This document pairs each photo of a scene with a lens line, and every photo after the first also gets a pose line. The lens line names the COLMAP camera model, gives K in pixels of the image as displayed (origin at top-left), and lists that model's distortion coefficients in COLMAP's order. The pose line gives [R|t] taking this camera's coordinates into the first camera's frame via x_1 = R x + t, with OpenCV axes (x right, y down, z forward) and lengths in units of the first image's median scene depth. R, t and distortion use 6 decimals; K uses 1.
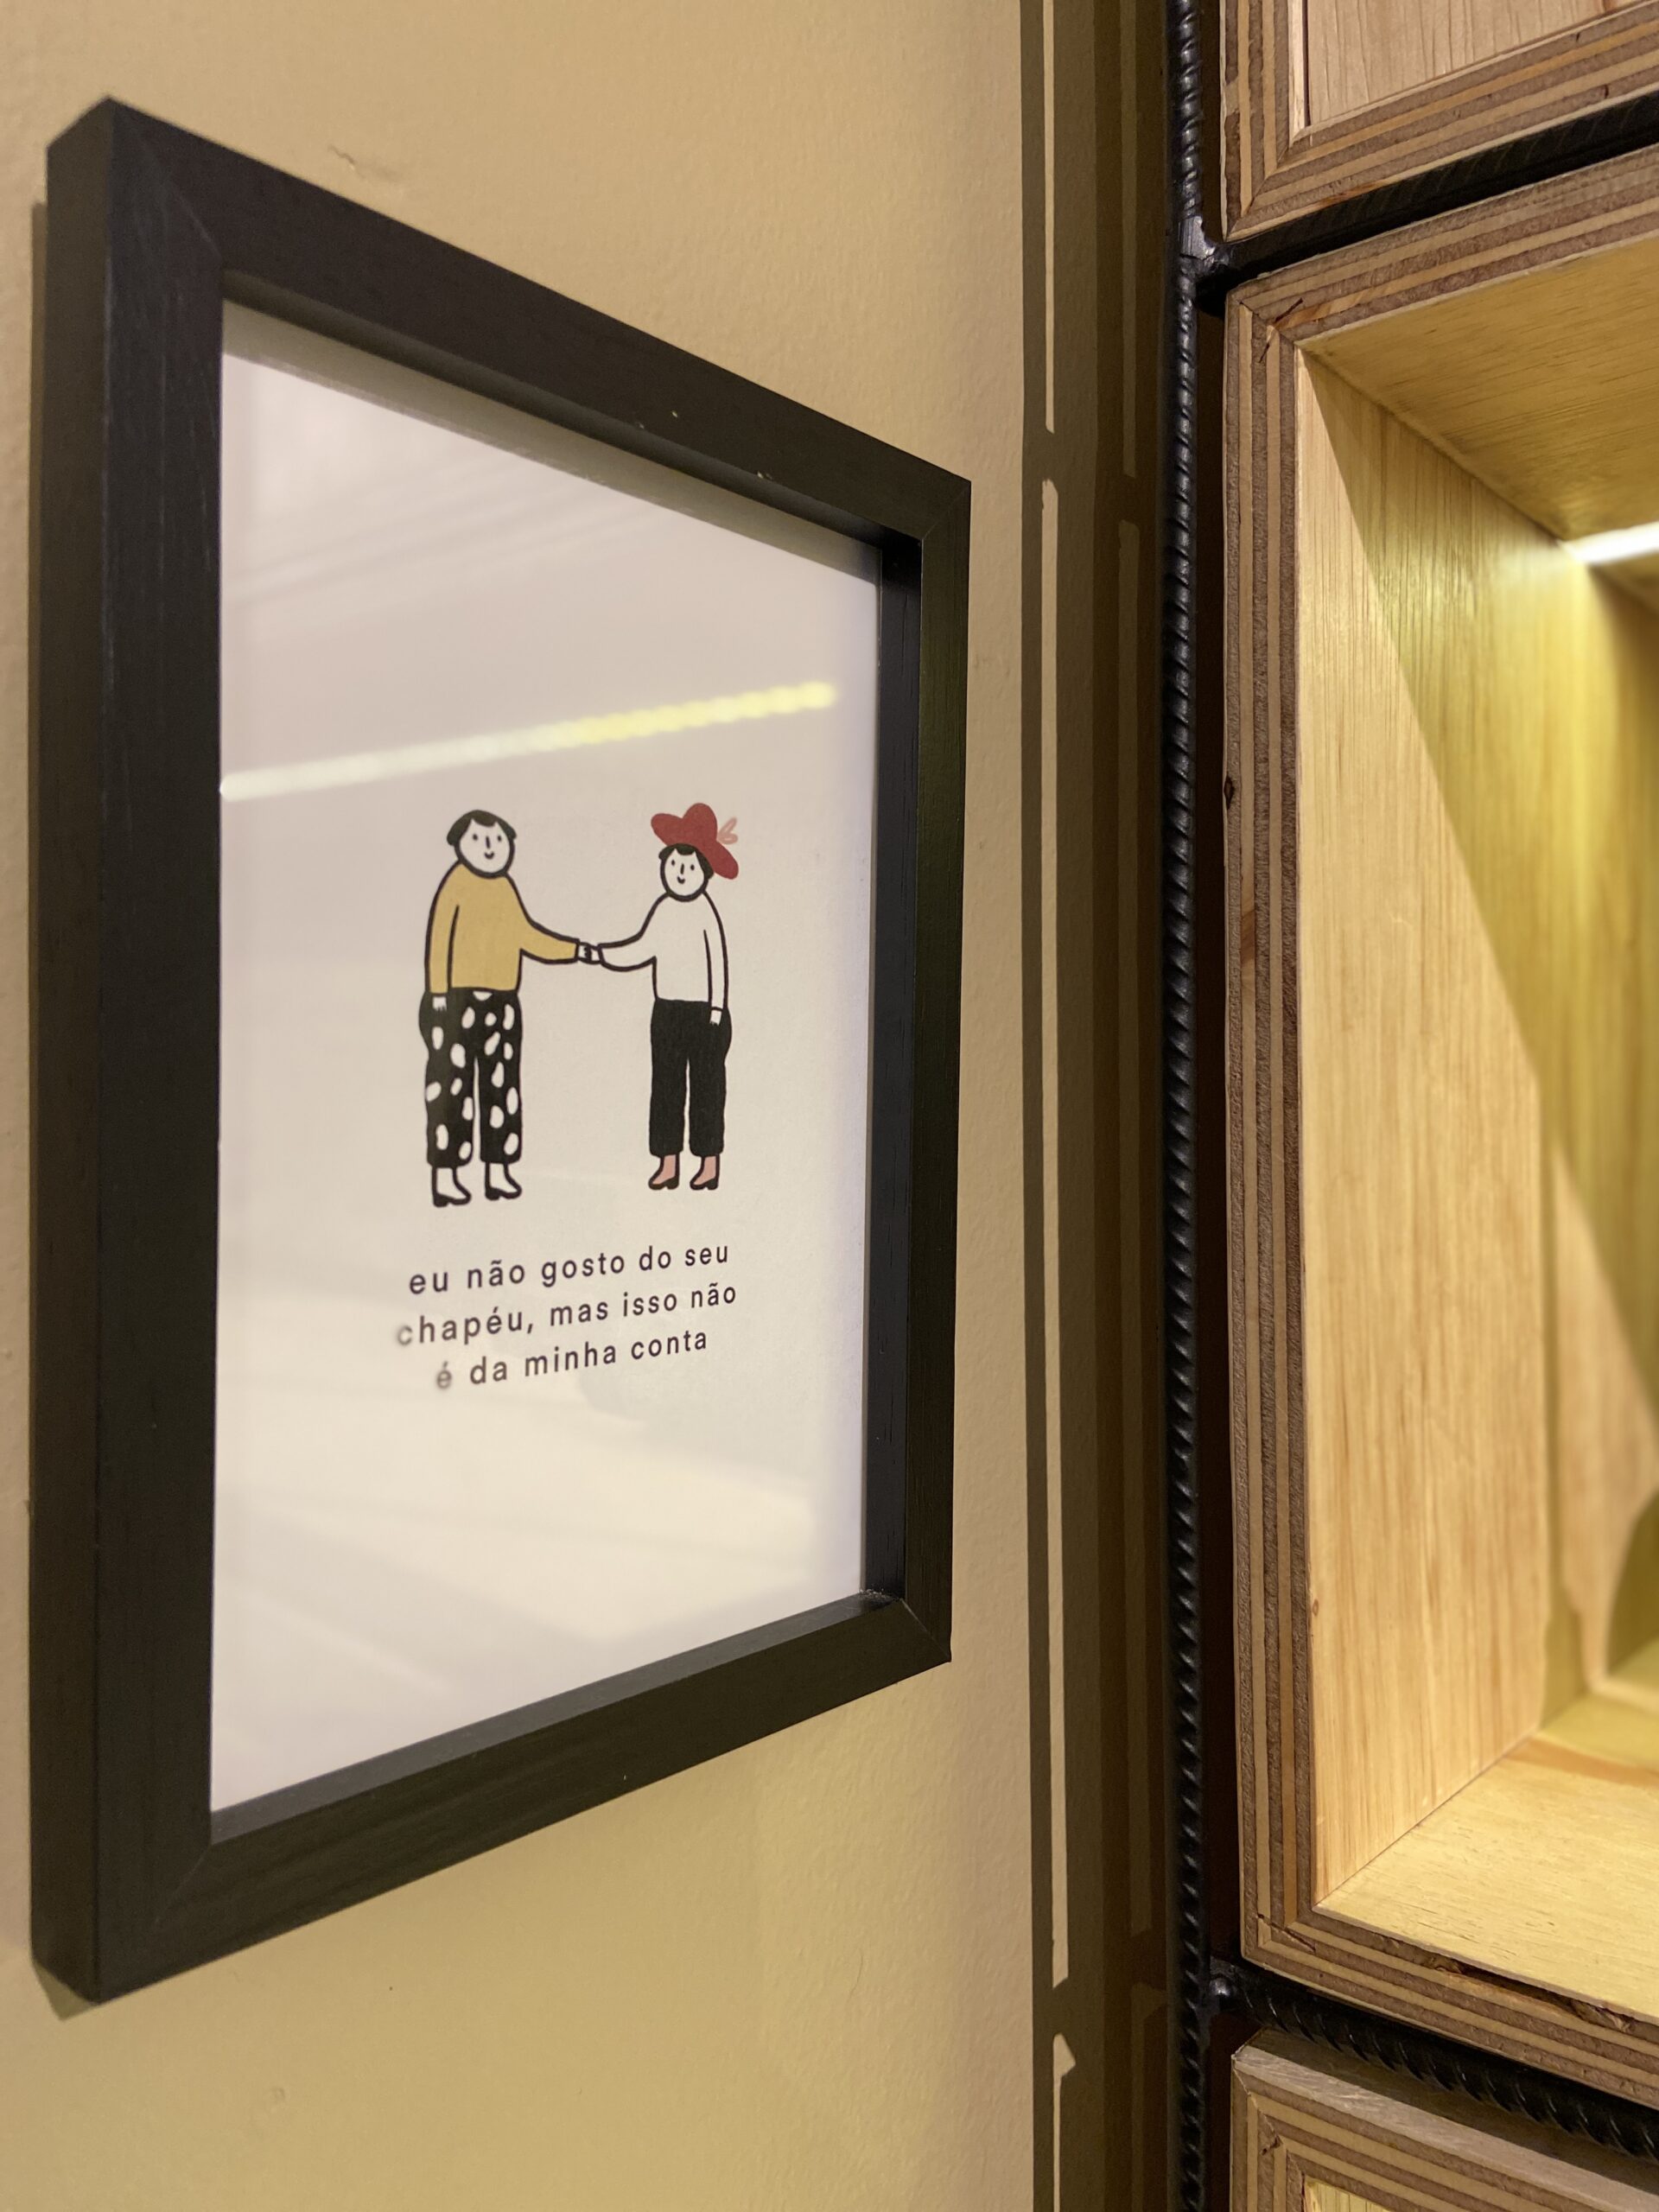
lens RADIAL K [[1677.0, 0, 819.3], [0, 1677.0, 1100.1], [0, 0, 1]] dist [0.118203, -0.160659]
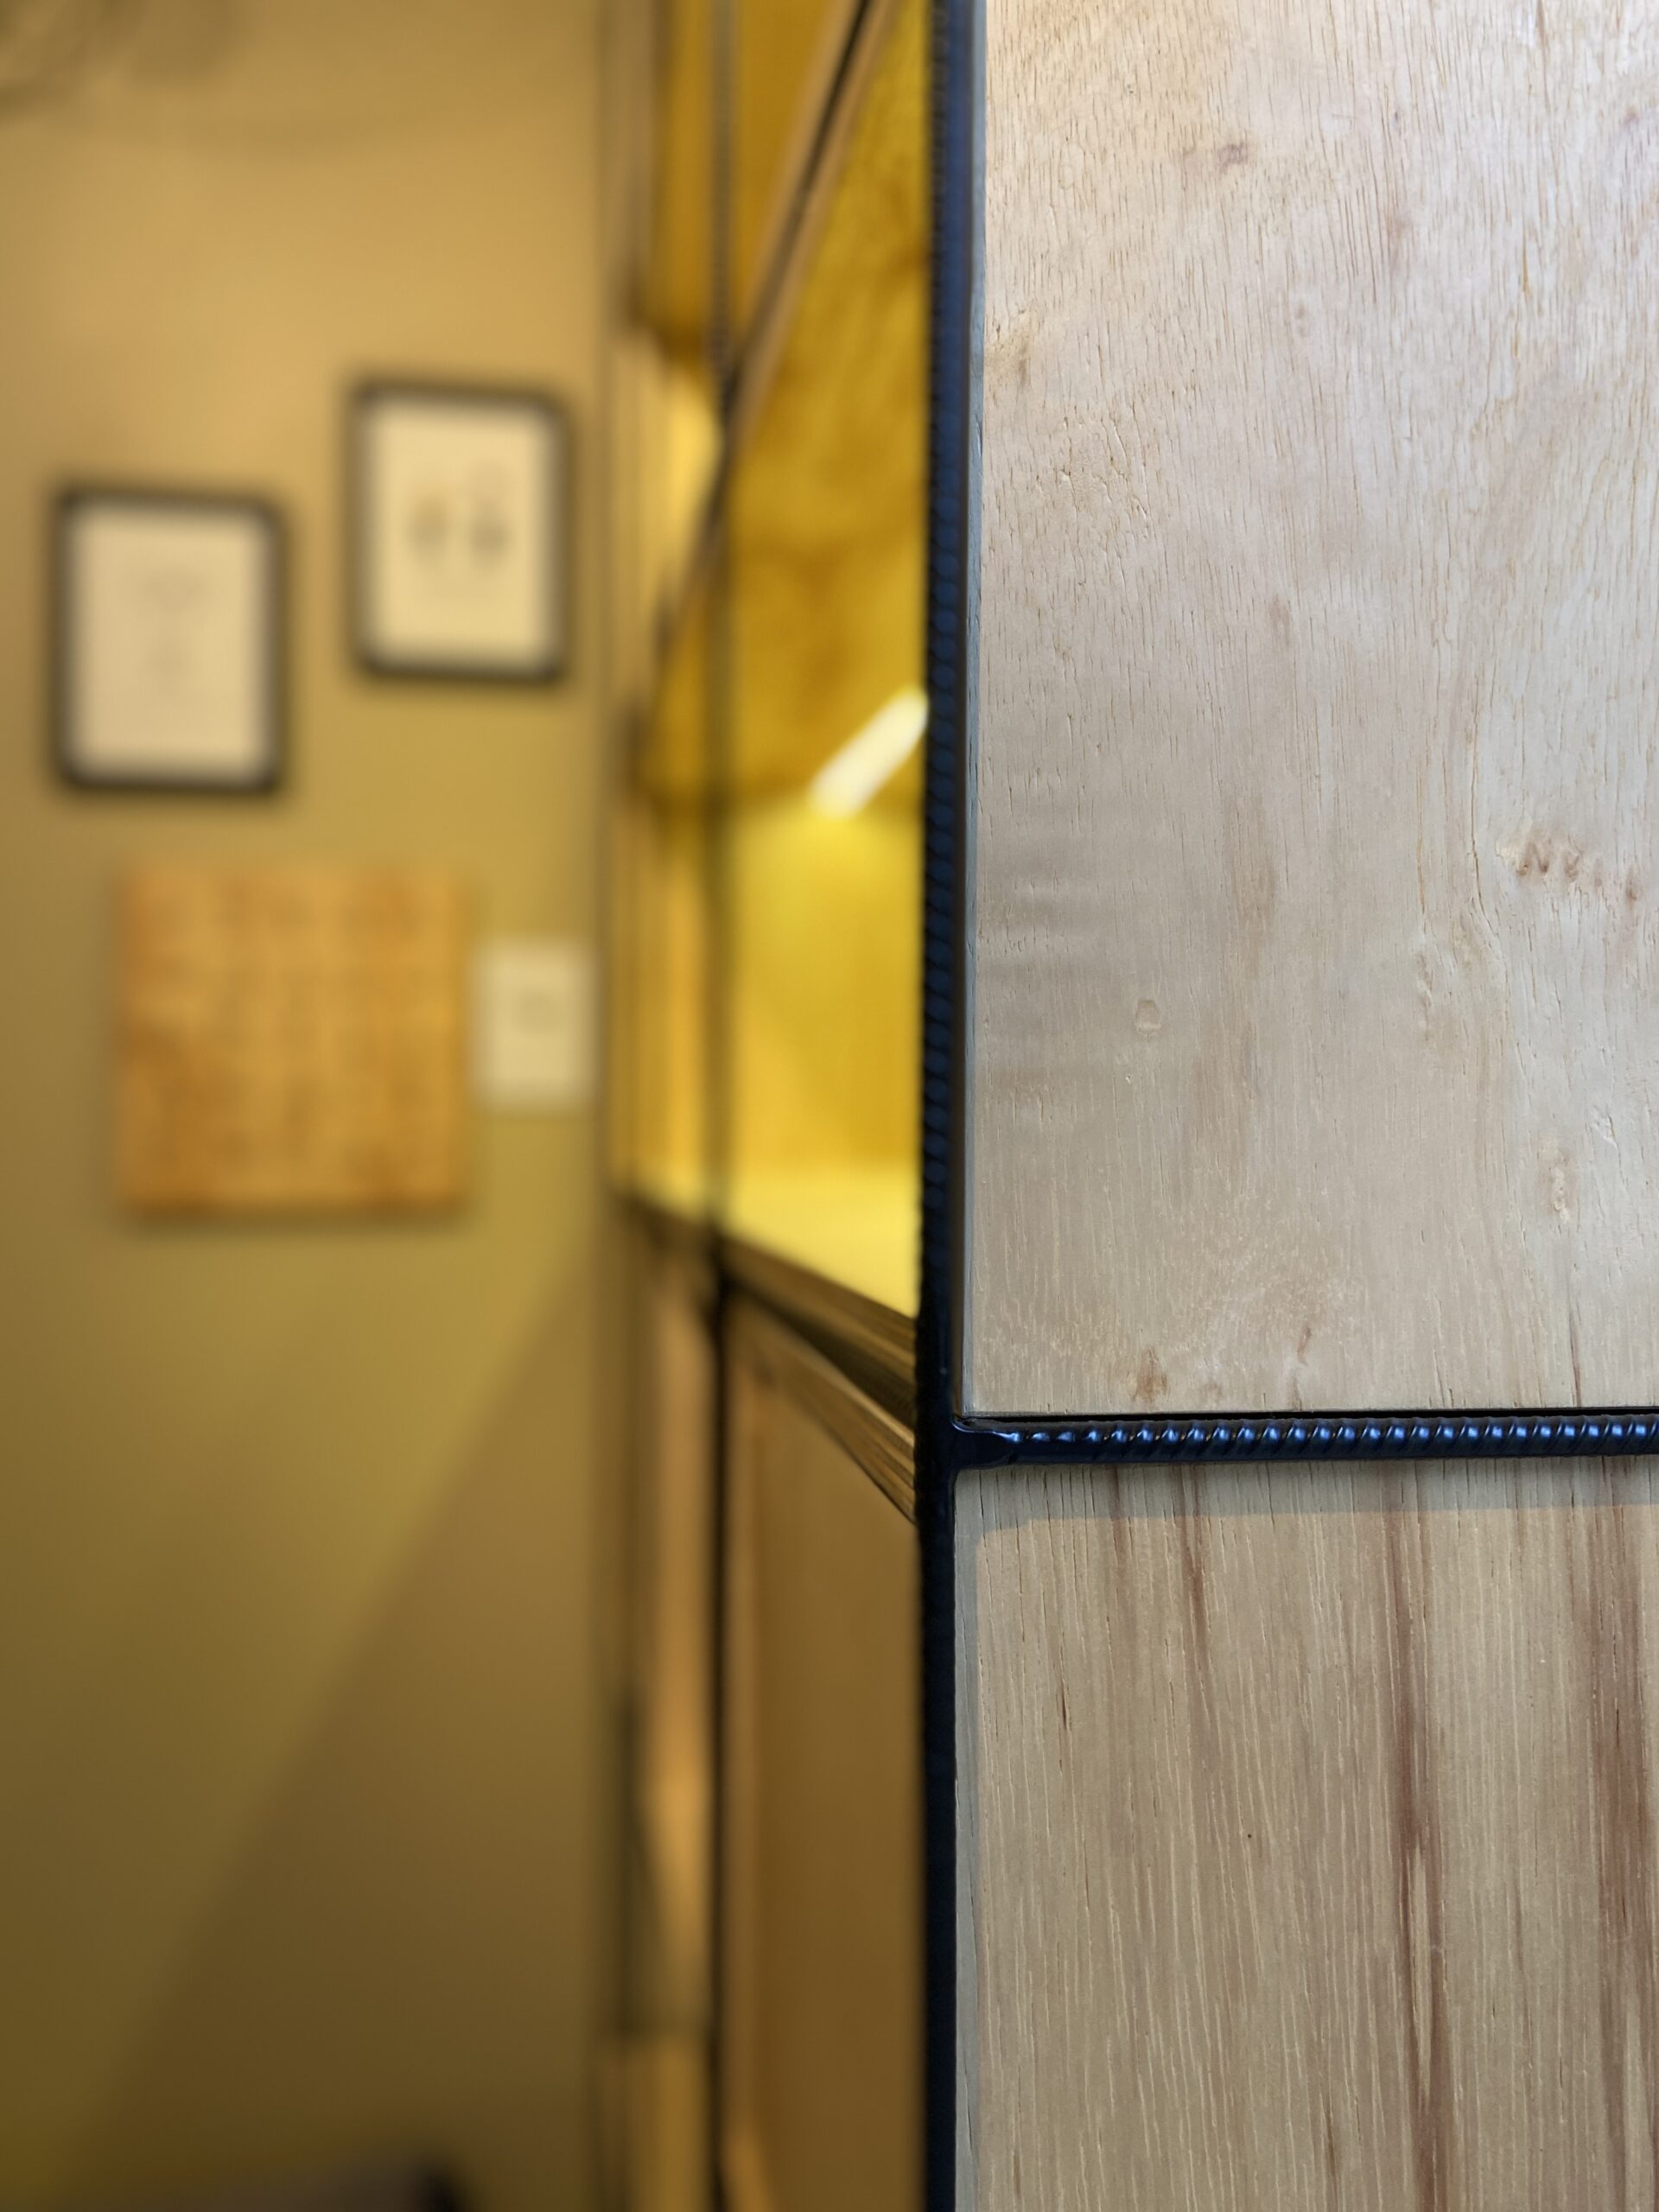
lens RADIAL K [[1677.0, 0, 819.3], [0, 1677.0, 1100.1], [0, 0, 1]] dist [0.118203, -0.160659]
pose [[0.778657, 0.000882, -0.627449, 3.281820], [-0.003857, 0.999987, -0.003382, 1.419159], [0.627438, 0.005053, 0.778650, -1.879293]]
